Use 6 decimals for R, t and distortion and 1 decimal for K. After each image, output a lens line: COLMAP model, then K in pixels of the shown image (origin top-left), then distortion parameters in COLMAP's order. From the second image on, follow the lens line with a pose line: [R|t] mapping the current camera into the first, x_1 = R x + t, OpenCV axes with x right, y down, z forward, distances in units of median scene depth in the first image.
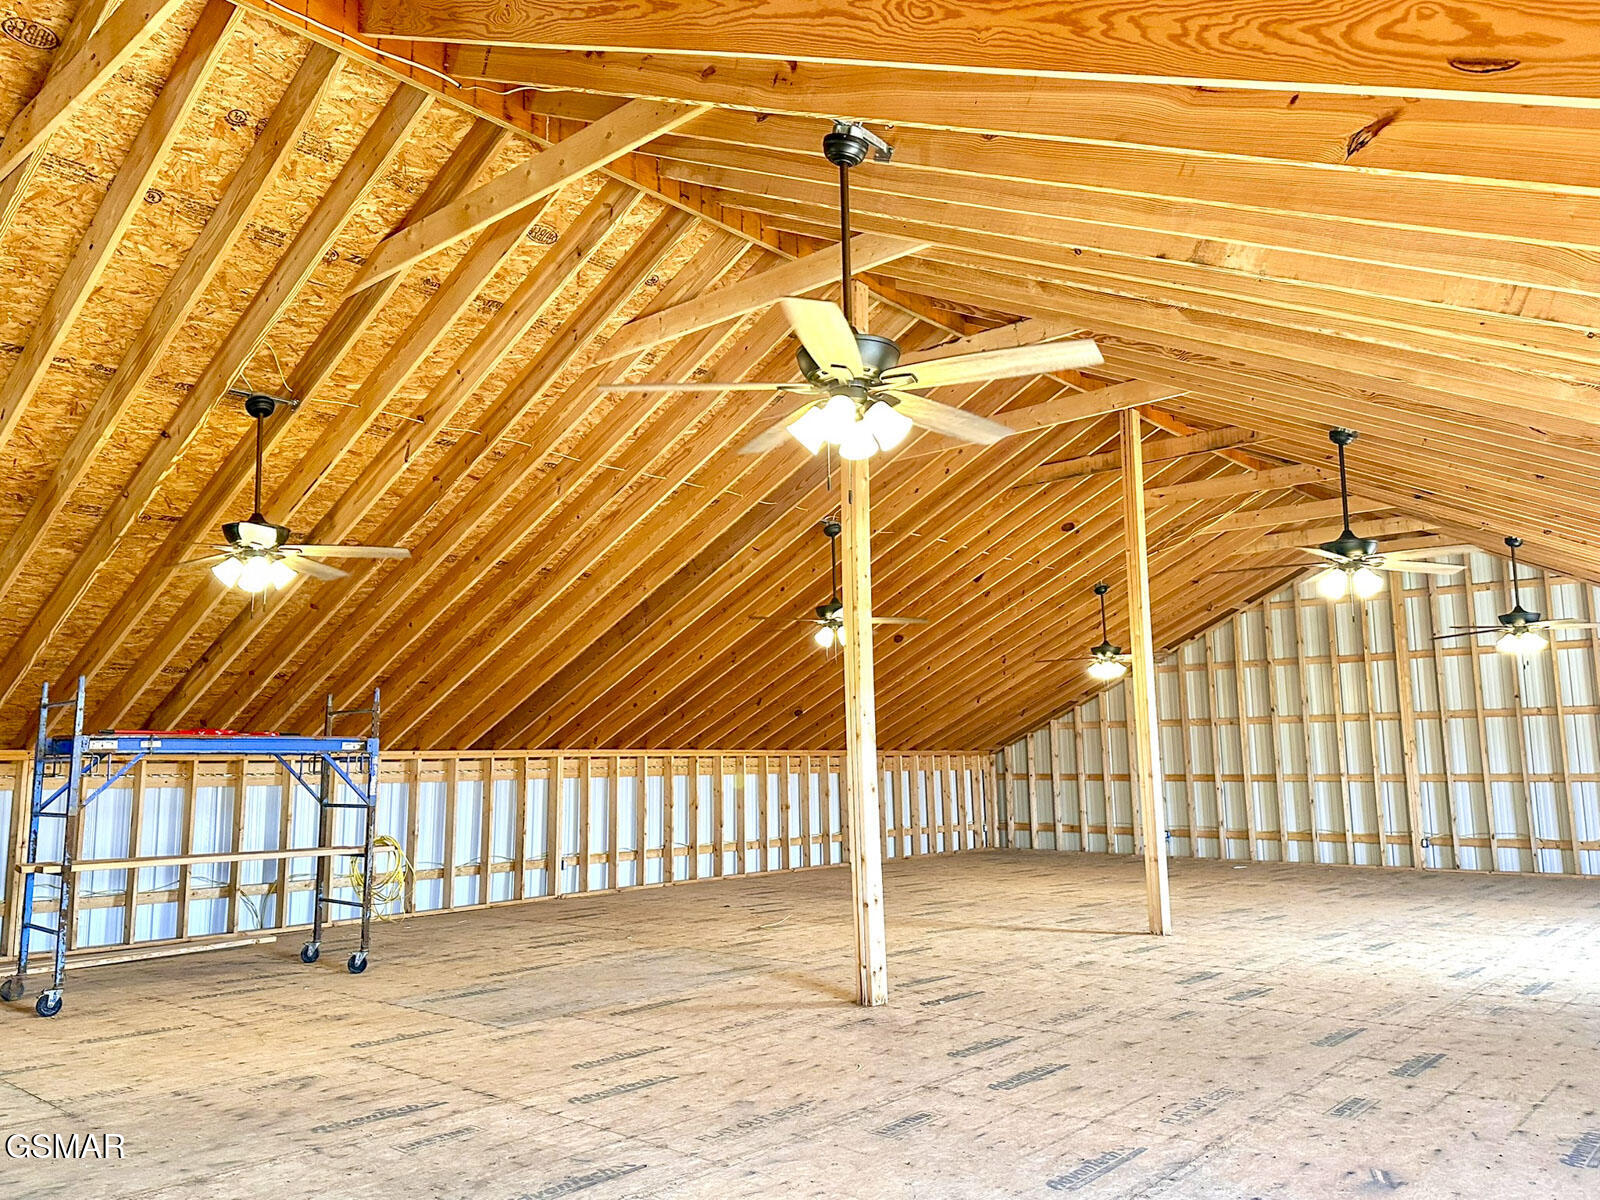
lens RADIAL K [[1188.5, 0, 794.8], [0, 1188.5, 554.2], [0, 0, 1]] dist [0.150200, -0.215783]
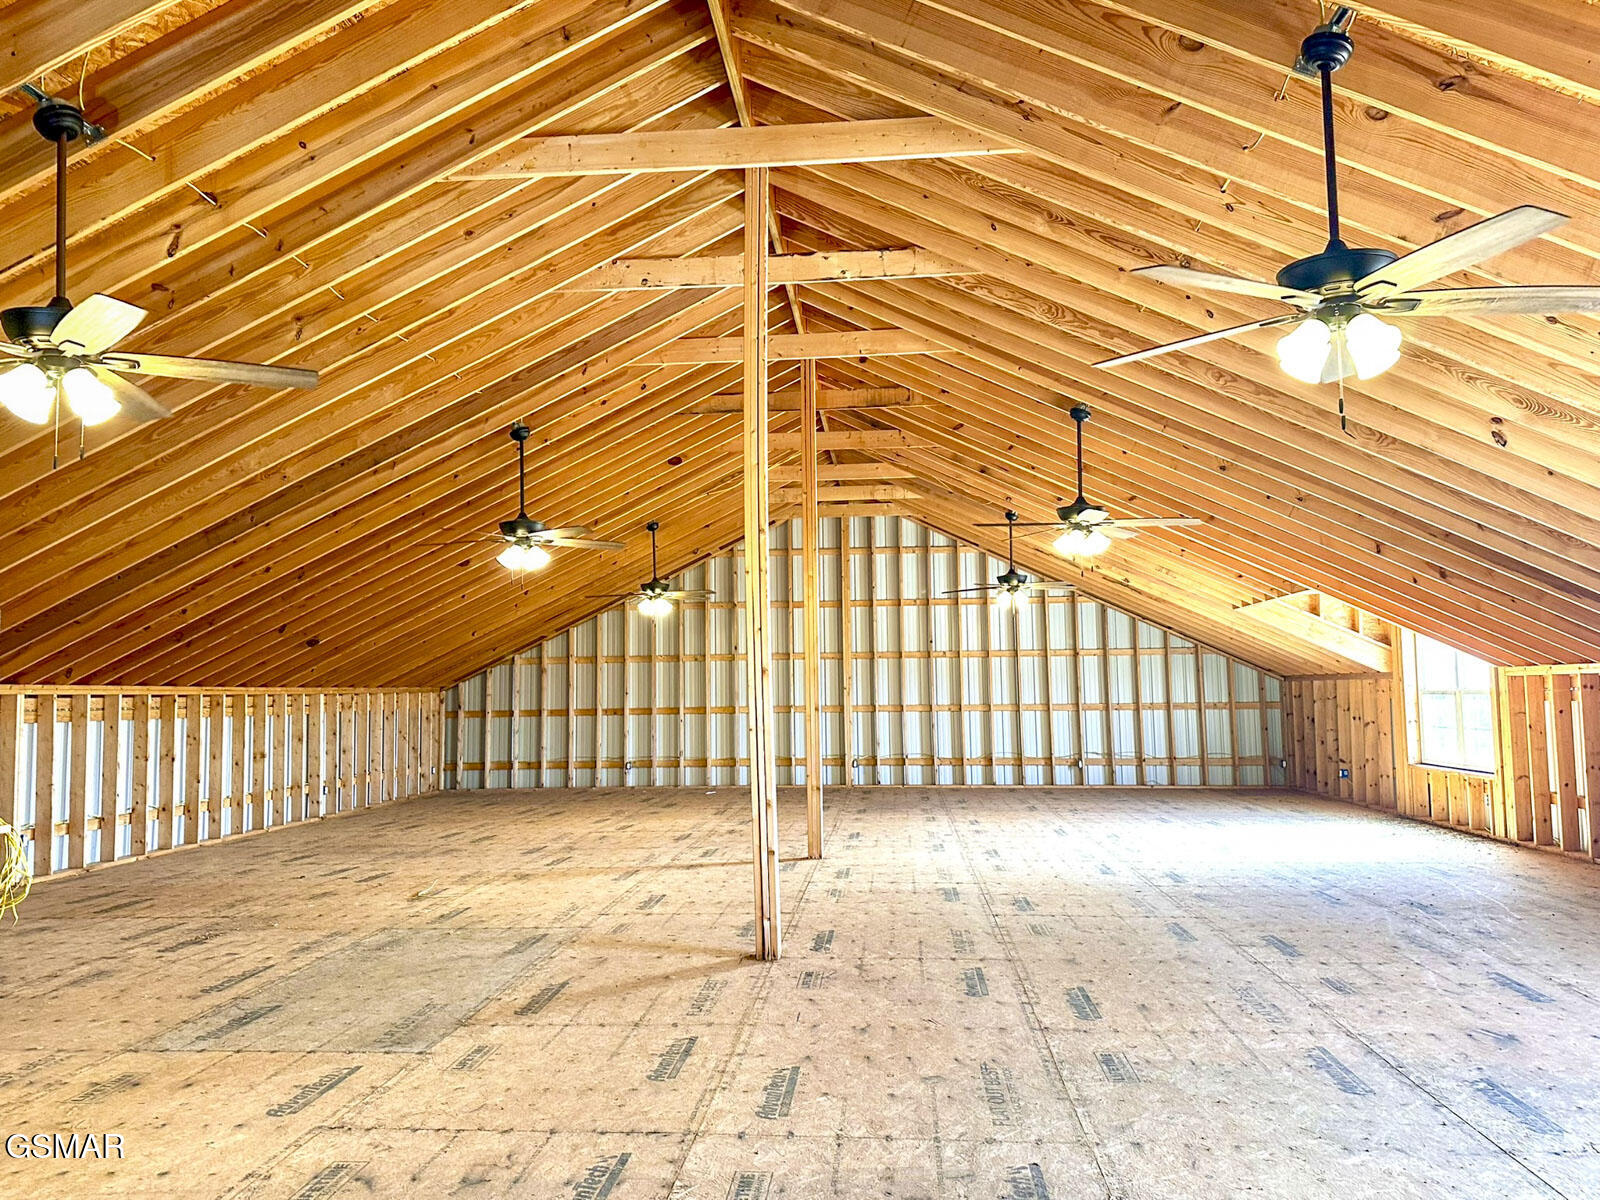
lens RADIAL K [[1188.5, 0, 794.8], [0, 1188.5, 554.2], [0, 0, 1]] dist [0.150200, -0.215783]
pose [[0.803759, 0.070700, 0.590739, -0.220116], [-0.101318, 0.994676, 0.018810, 0.020860], [-0.586264, -0.074971, 0.806644, 0.121621]]
